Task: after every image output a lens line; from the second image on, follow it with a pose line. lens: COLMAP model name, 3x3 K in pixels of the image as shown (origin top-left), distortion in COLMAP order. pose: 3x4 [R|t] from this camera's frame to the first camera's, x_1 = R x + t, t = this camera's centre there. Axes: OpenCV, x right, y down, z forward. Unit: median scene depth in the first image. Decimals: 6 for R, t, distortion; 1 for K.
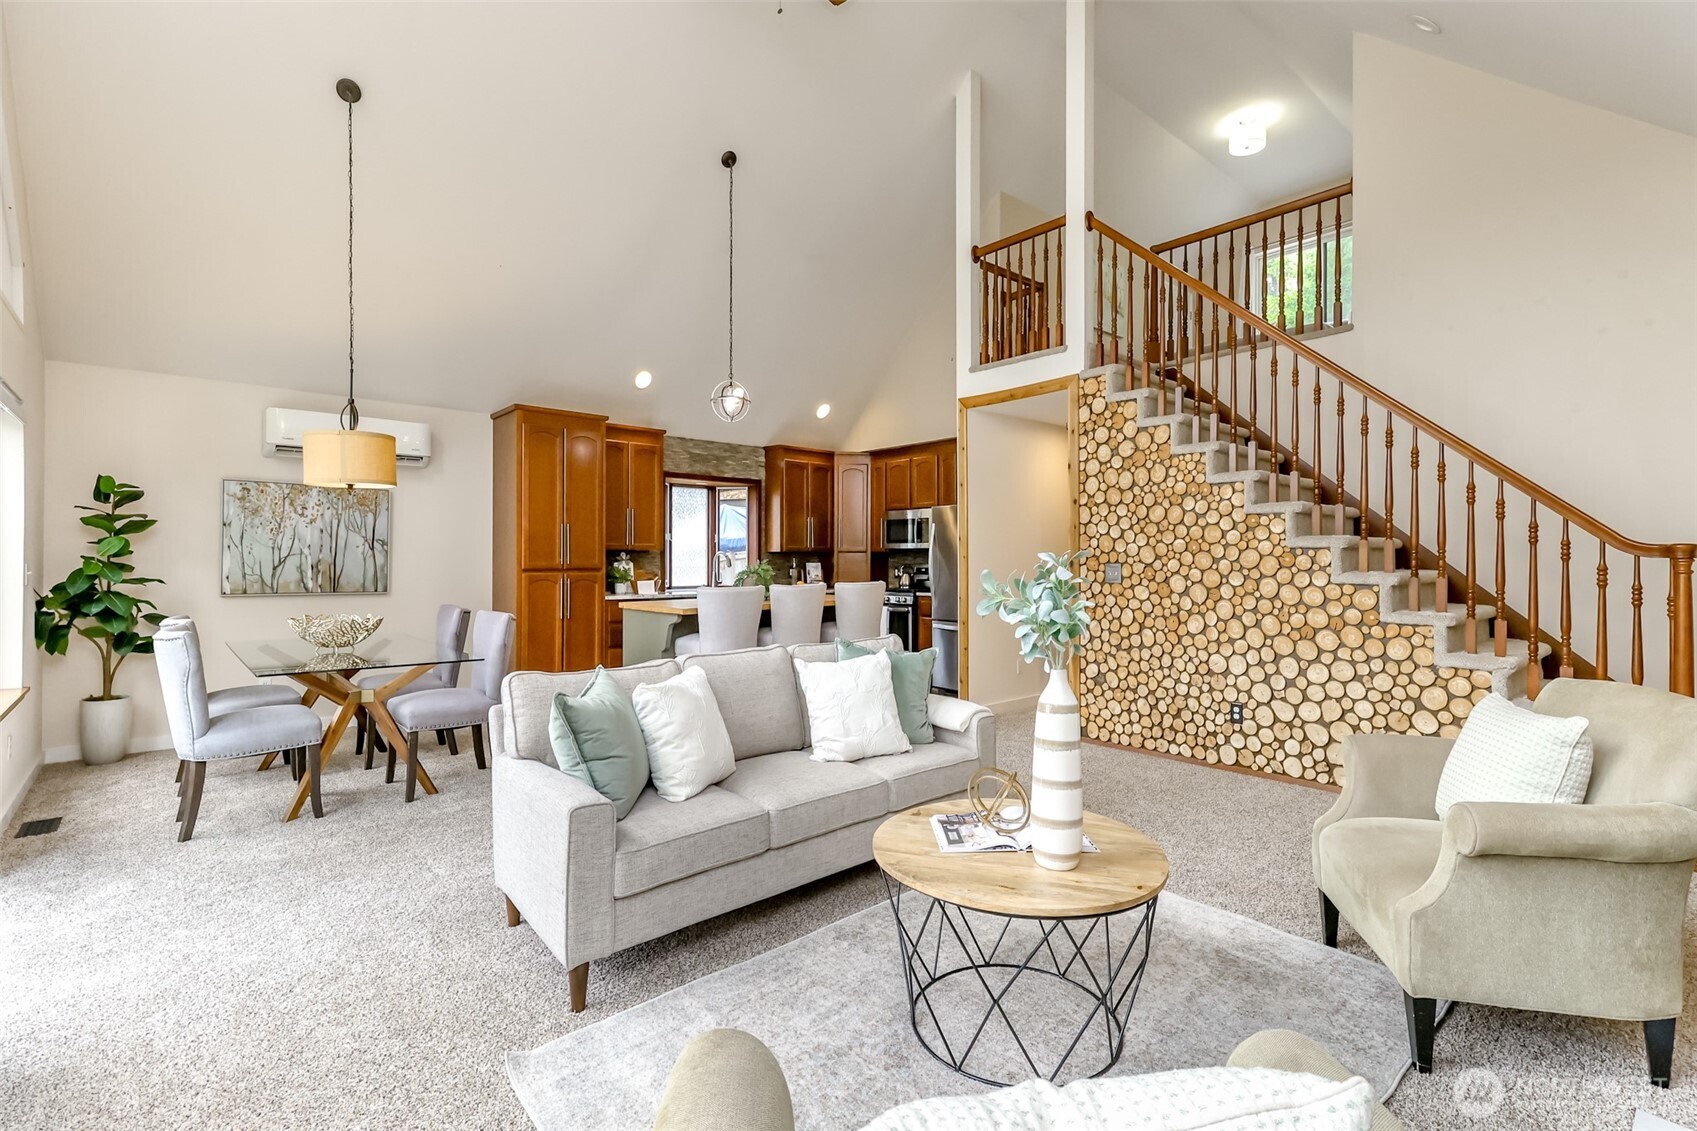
lens RADIAL K [[762.9, 0, 857.3], [0, 762.9, 566.7], [0, 0, 1]] dist [0.026623, -0.000188]
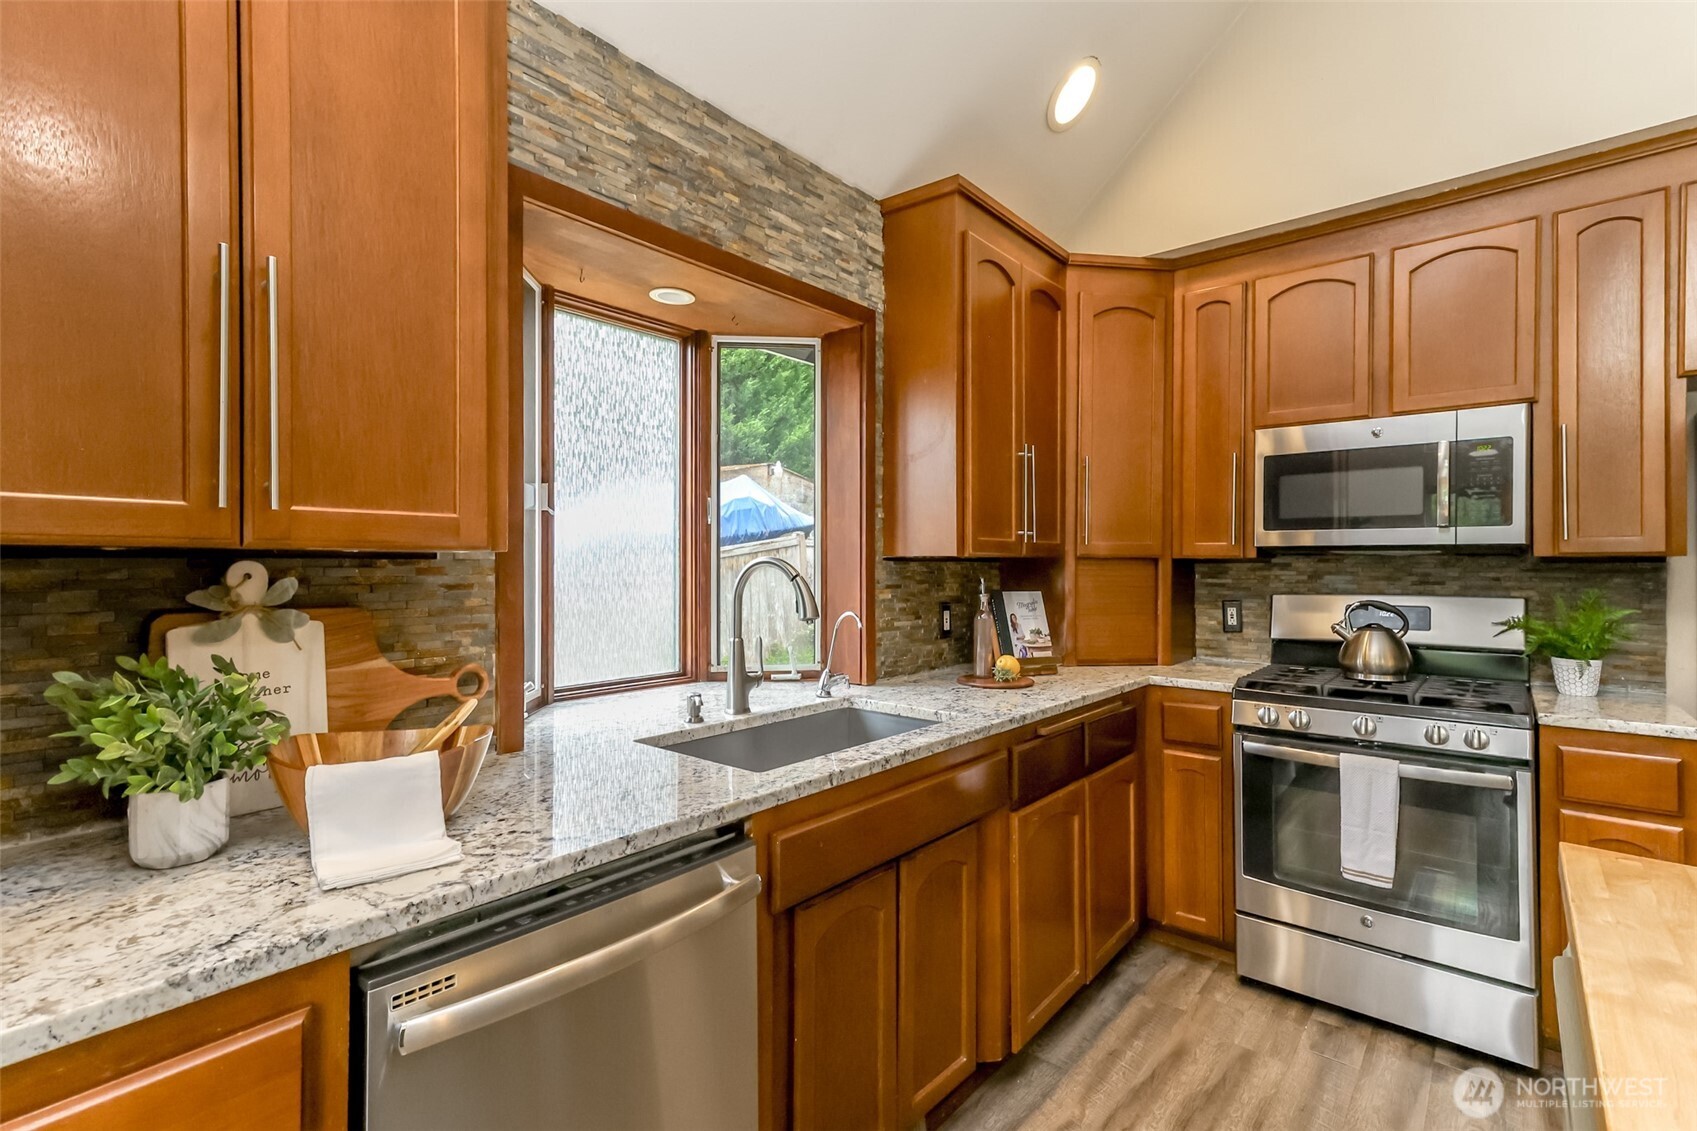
lens RADIAL K [[771.8, 0, 863.1], [0, 771.8, 560.7], [0, 0, 1]] dist [0.018538, 0.000104]
pose [[0.987275, 0.000040, 0.159022, -0.281954], [0.001432, 0.999957, -0.009141, -0.024497], [-0.159015, 0.009253, 0.987233, 1.132309]]
